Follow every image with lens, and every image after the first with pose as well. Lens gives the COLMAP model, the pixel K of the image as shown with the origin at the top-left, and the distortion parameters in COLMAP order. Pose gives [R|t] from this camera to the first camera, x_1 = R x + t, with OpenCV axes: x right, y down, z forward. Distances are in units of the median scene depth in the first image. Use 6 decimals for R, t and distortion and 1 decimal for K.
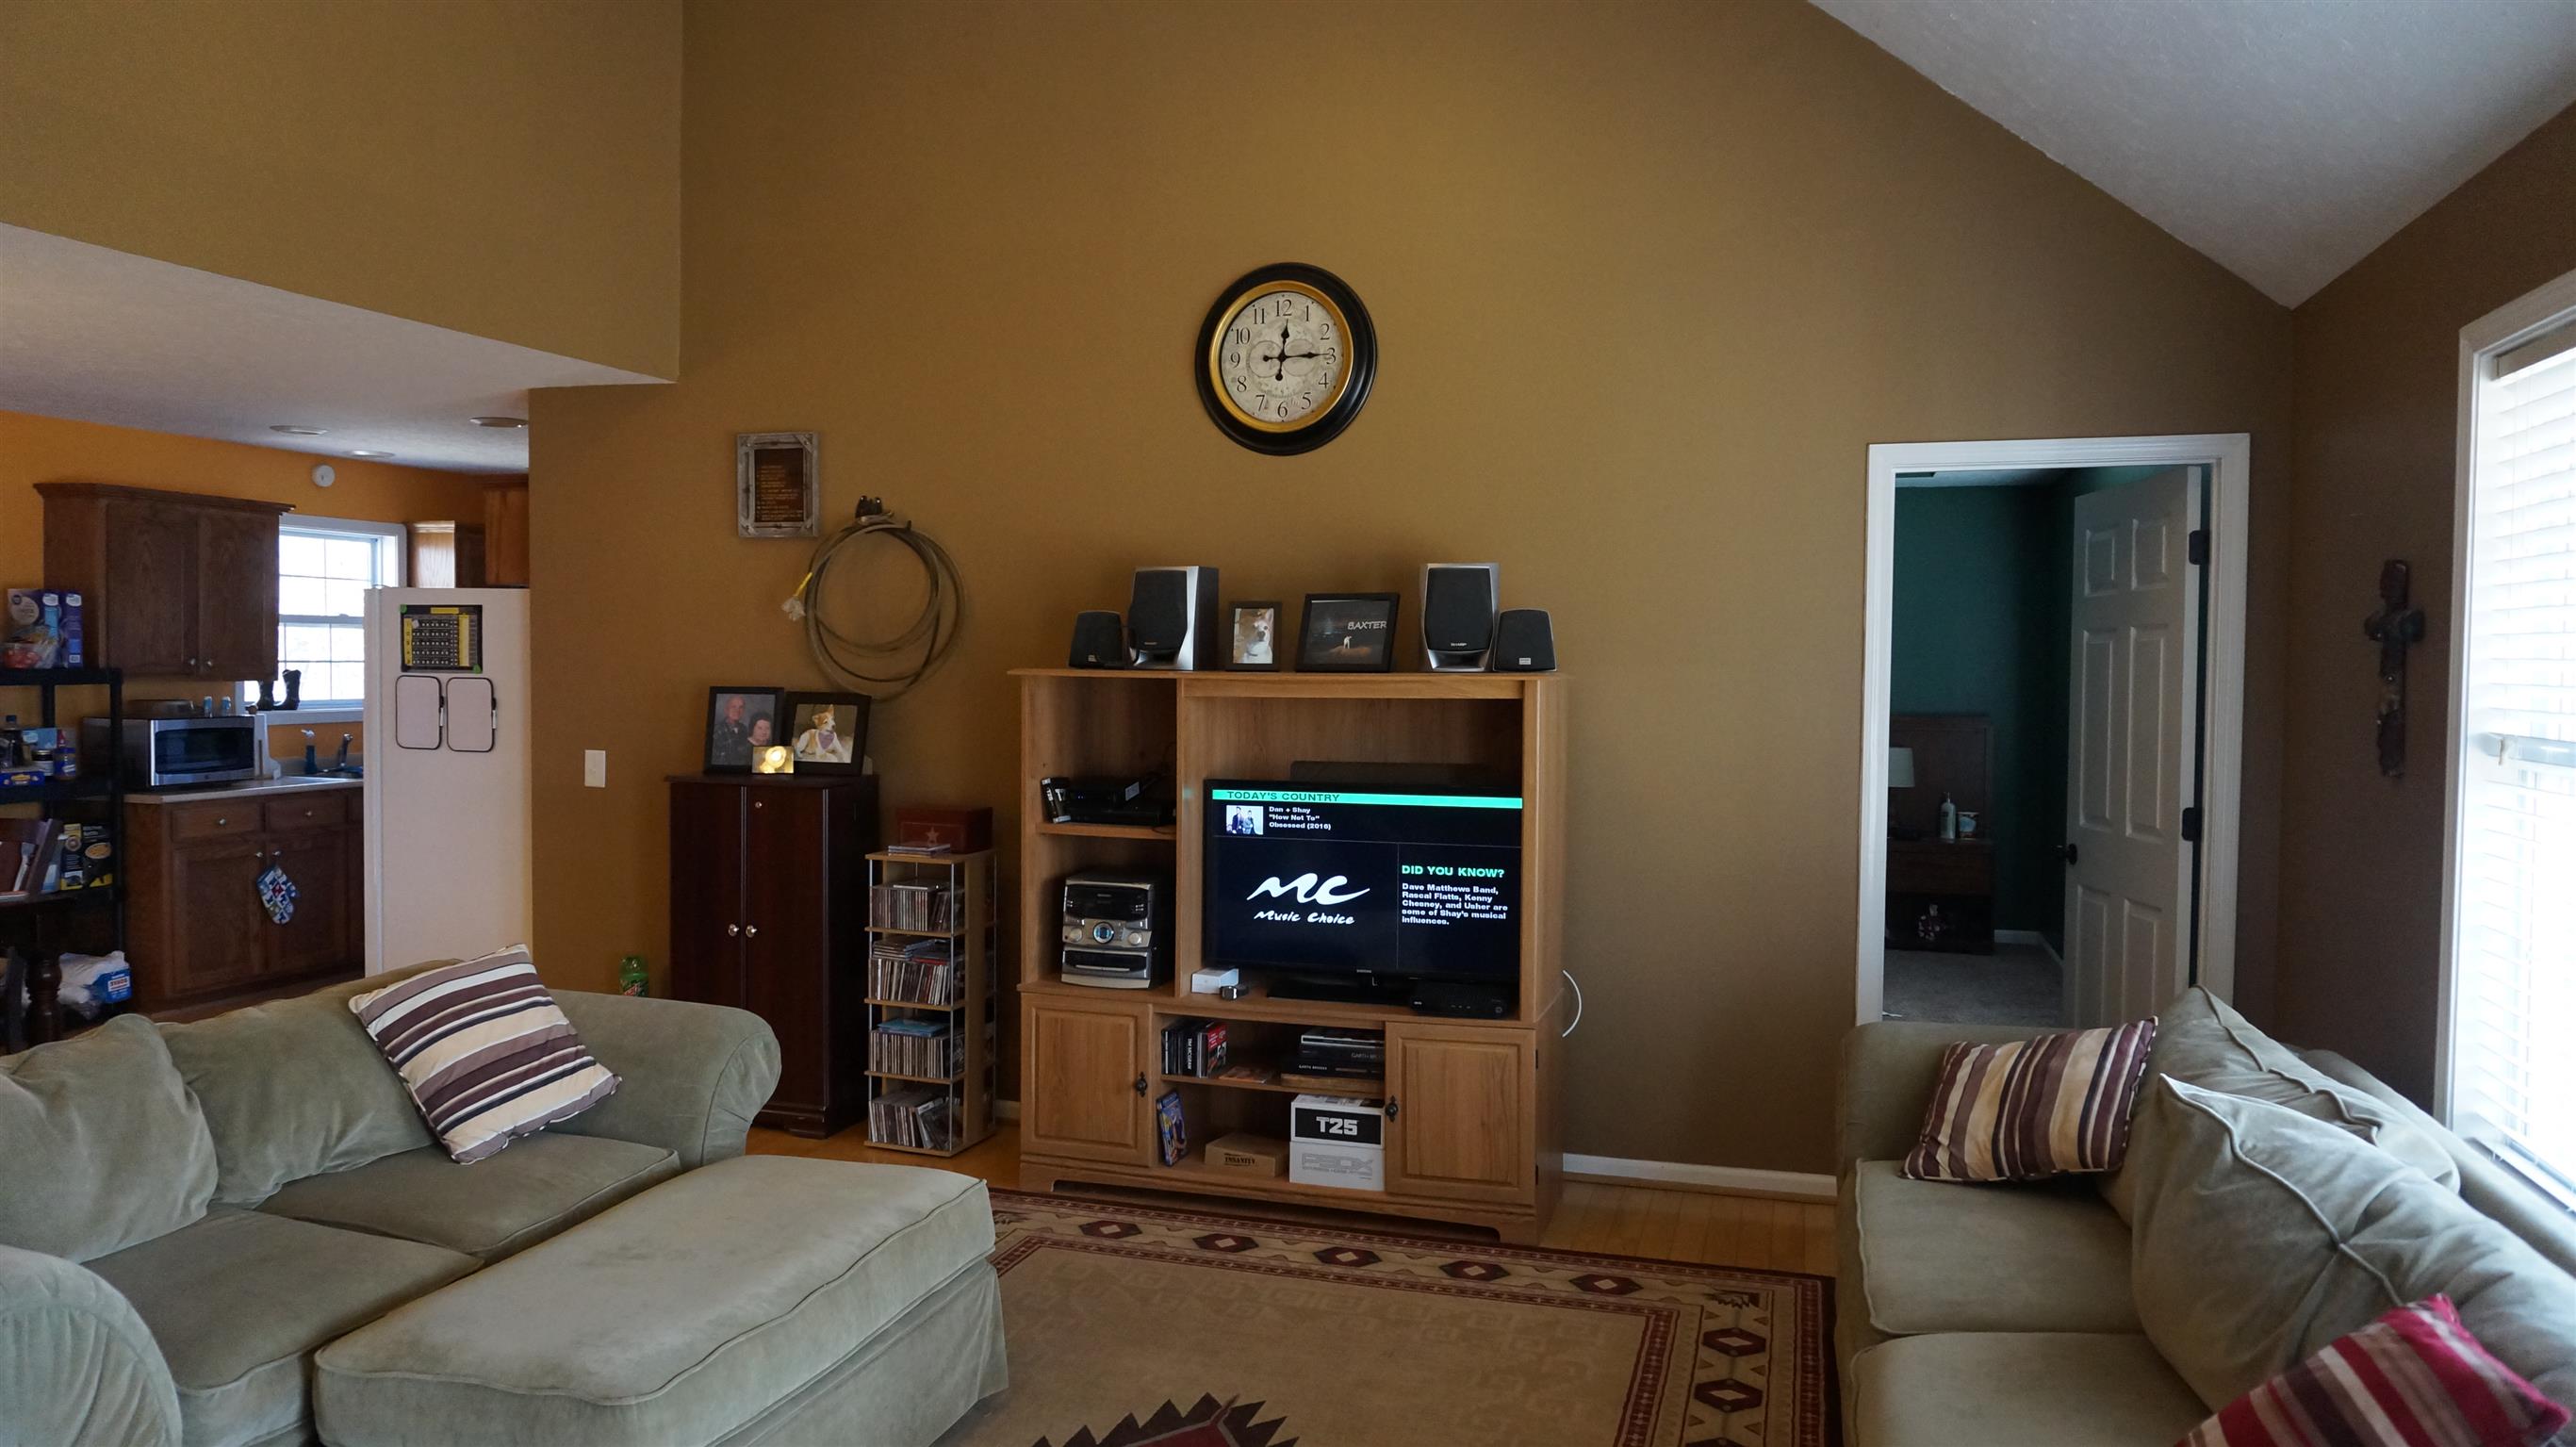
lens RADIAL K [[1706.3, 0, 1296.0], [0, 1706.3, 728.3], [0, 0, 1]] dist [-0.042752, 0.023375]
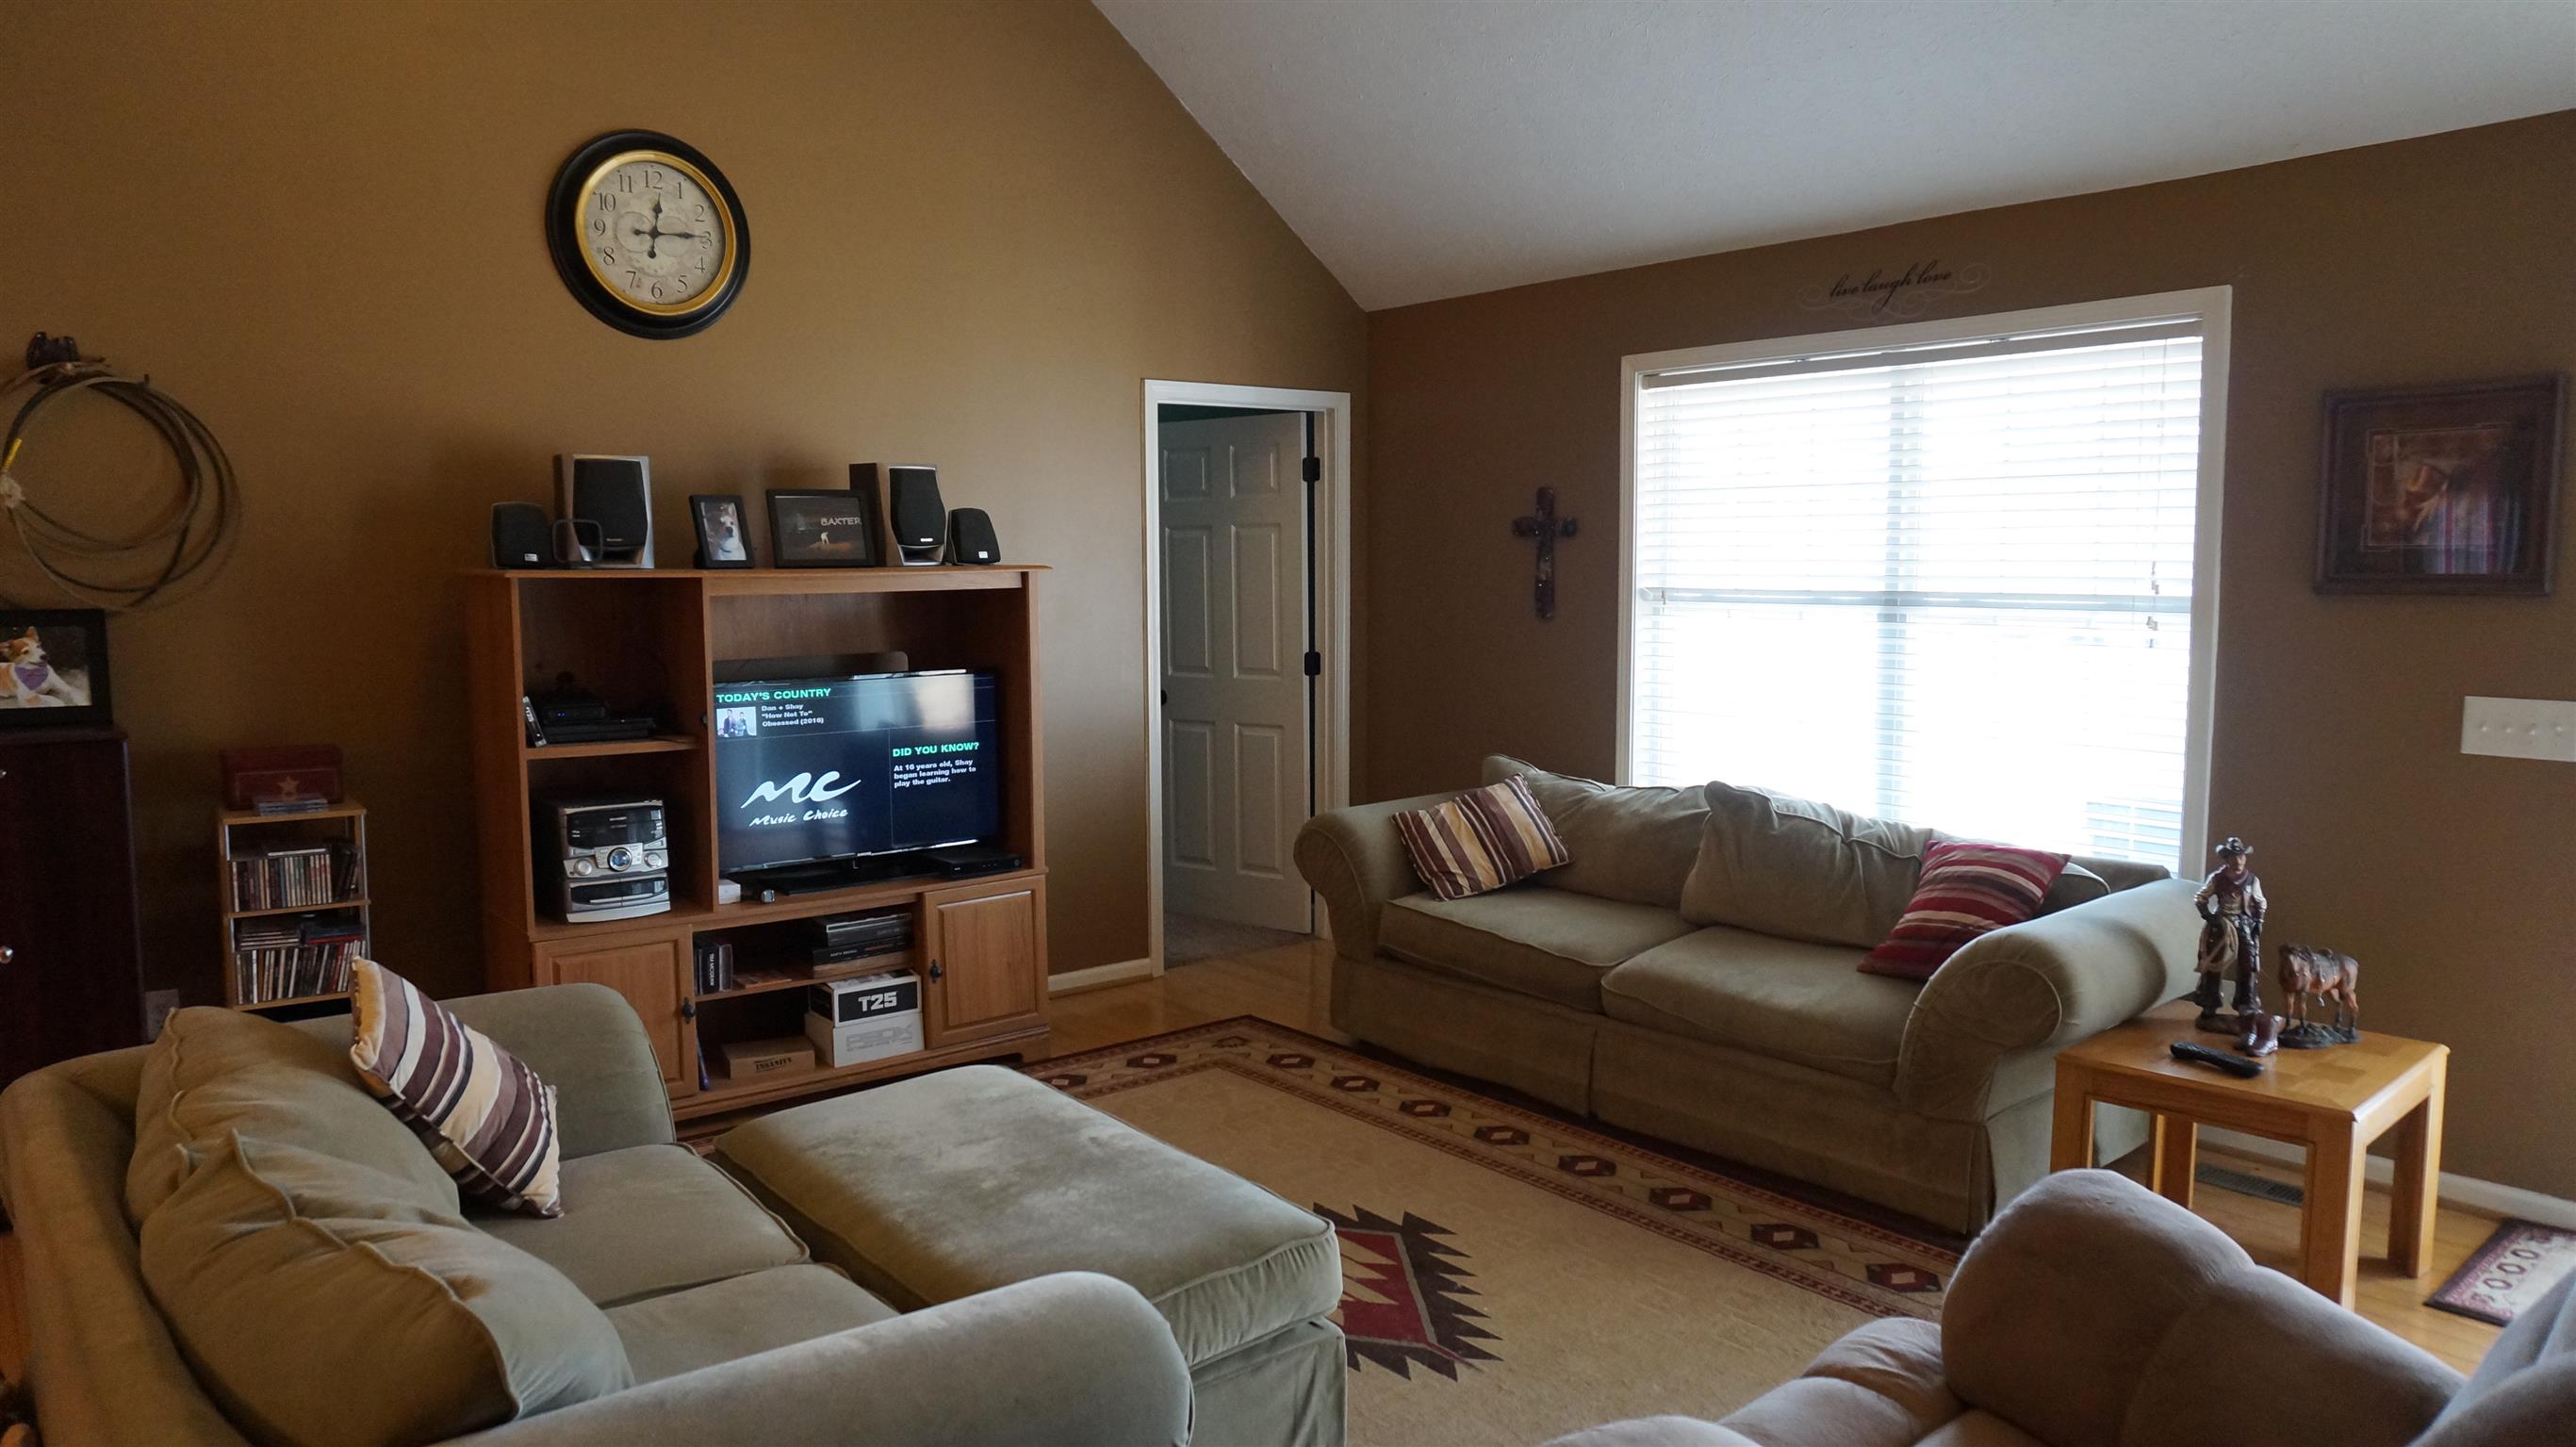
lens RADIAL K [[1706.3, 0, 1267.5], [0, 1706.3, 722.4], [0, 0, 1]] dist [-0.042752, 0.023375]
pose [[0.552710, -0.090857, 0.828406, -0.678099], [0.039456, 0.995777, 0.082889, -0.014524], [-0.832439, -0.013129, 0.553961, 0.216429]]
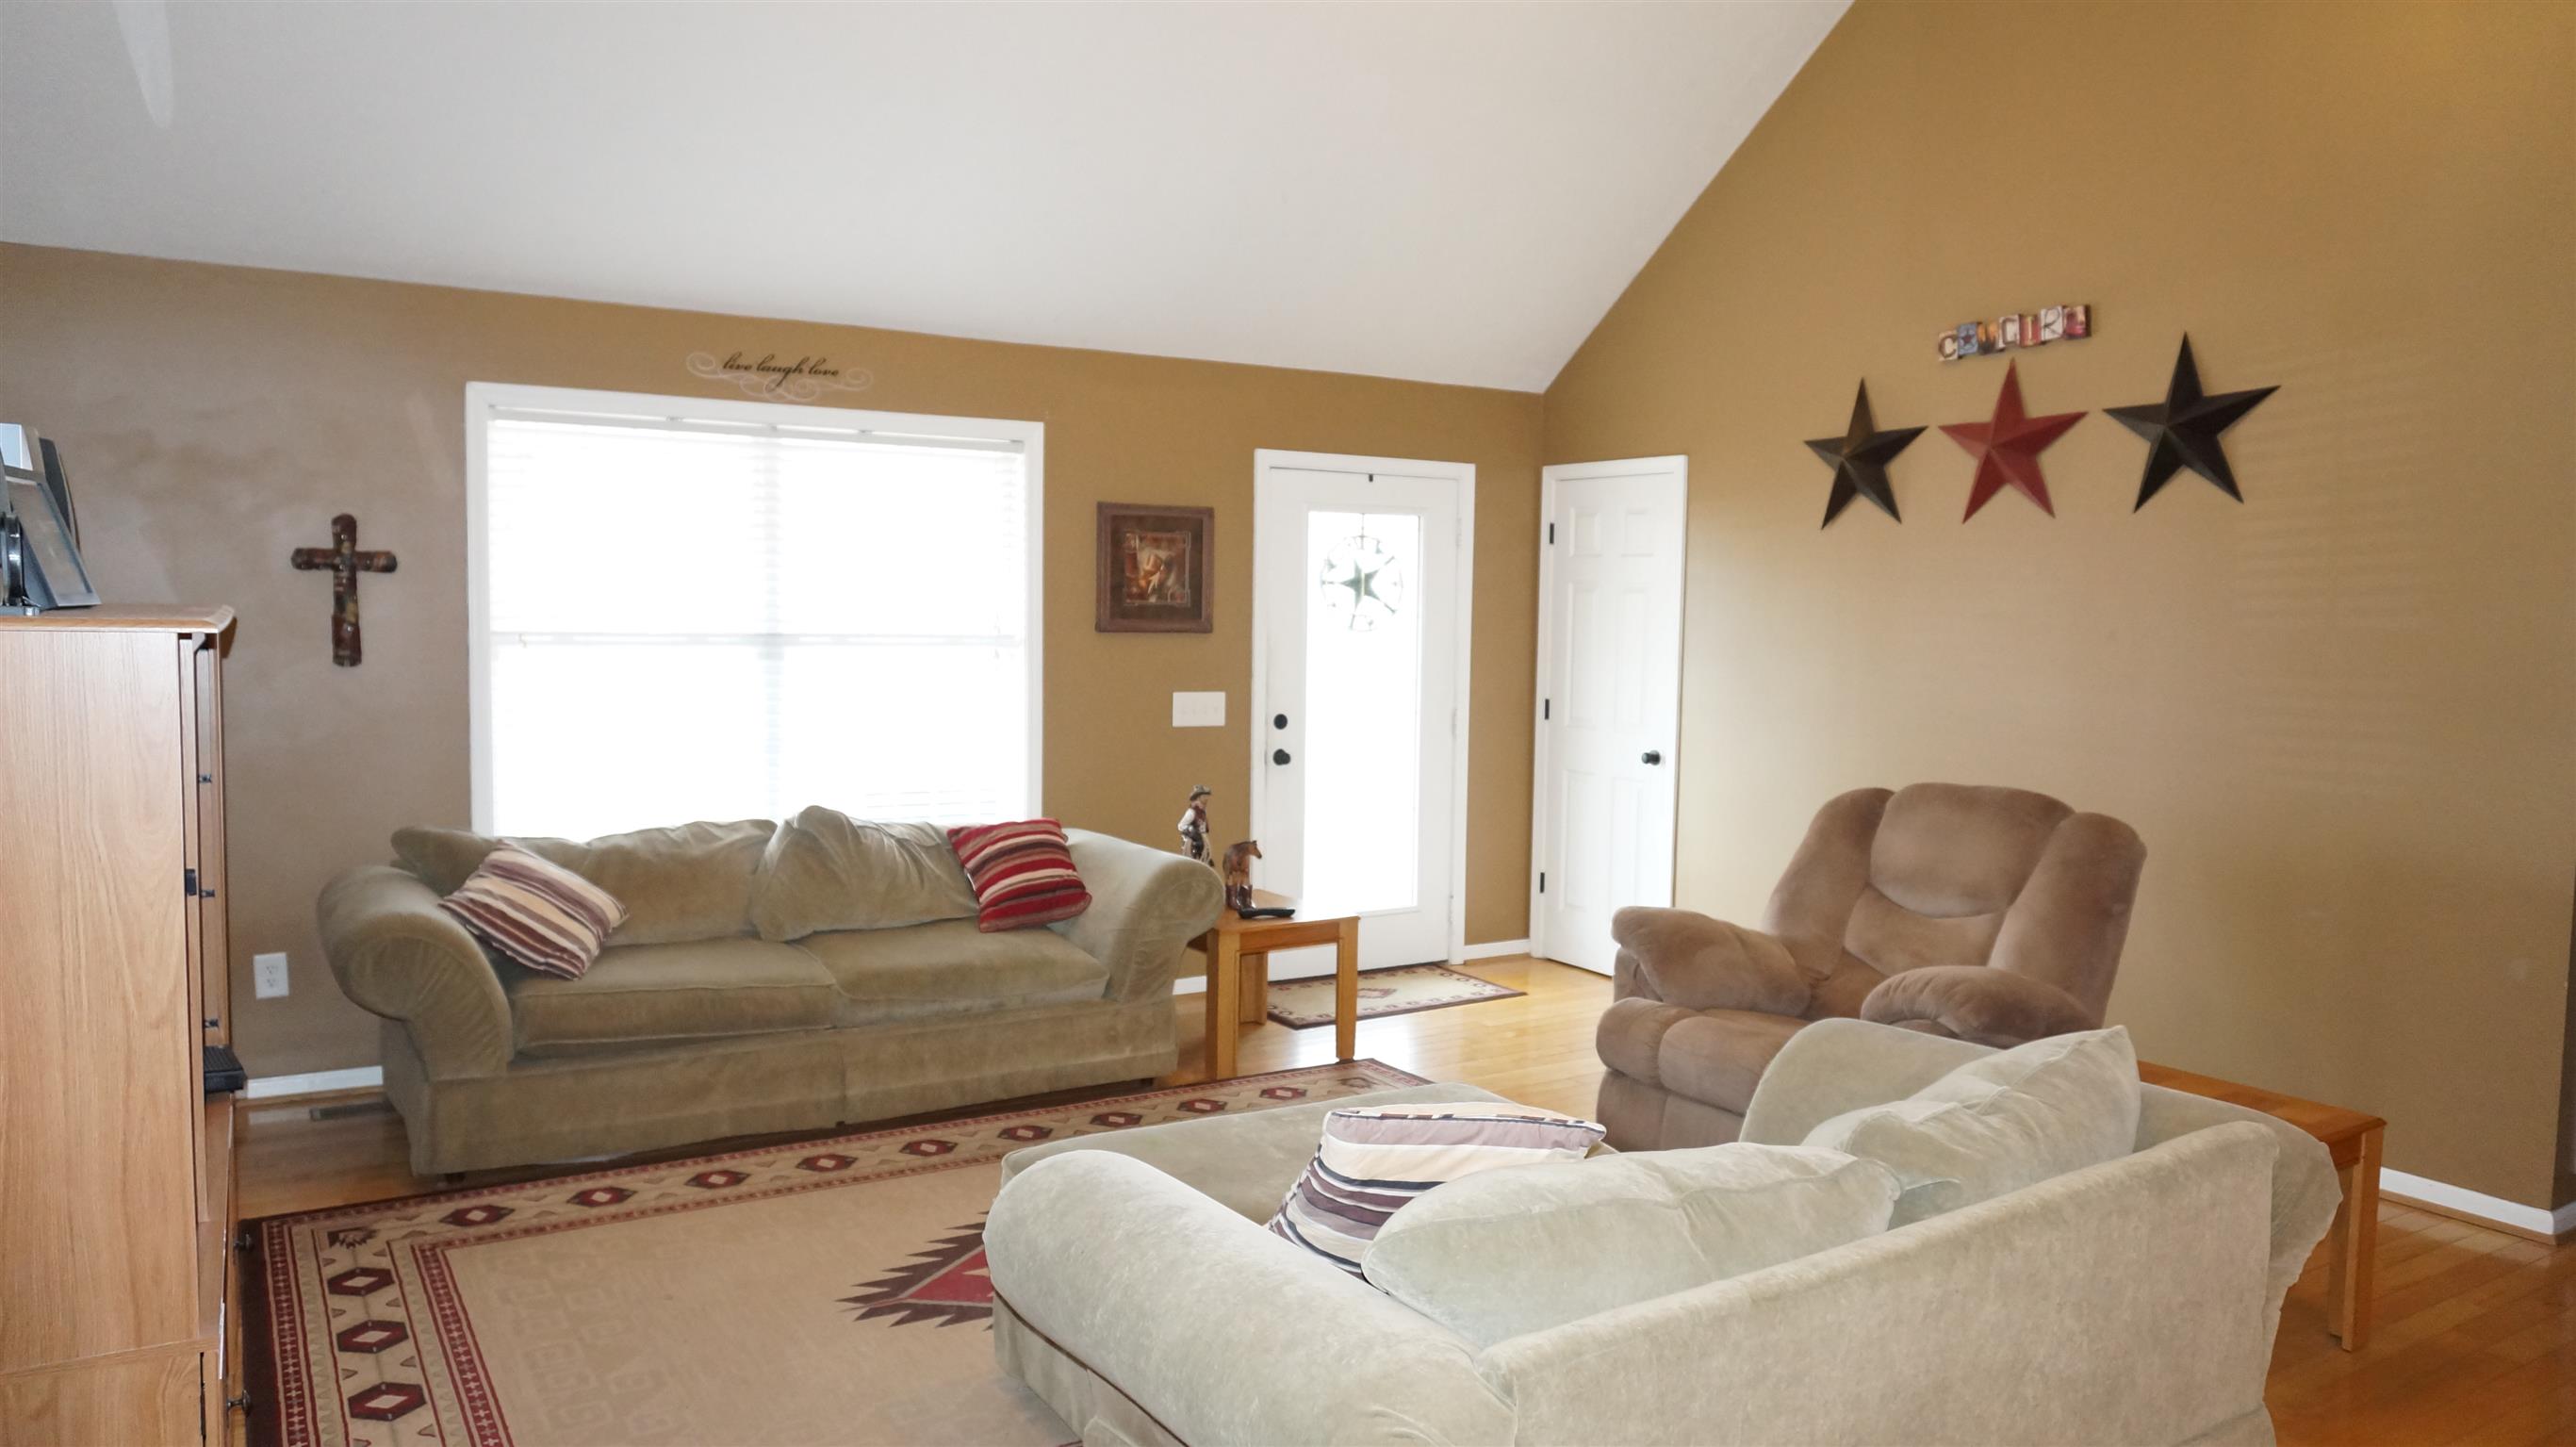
lens RADIAL K [[1706.3, 0, 1292.4], [0, 1706.3, 714.5], [0, 0, 1]] dist [-0.042752, 0.023375]
pose [[-0.761912, -0.056917, 0.645174, -0.656003], [0.001574, 0.995966, 0.089723, -0.043353], [-0.647678, 0.069376, -0.758749, 1.169083]]
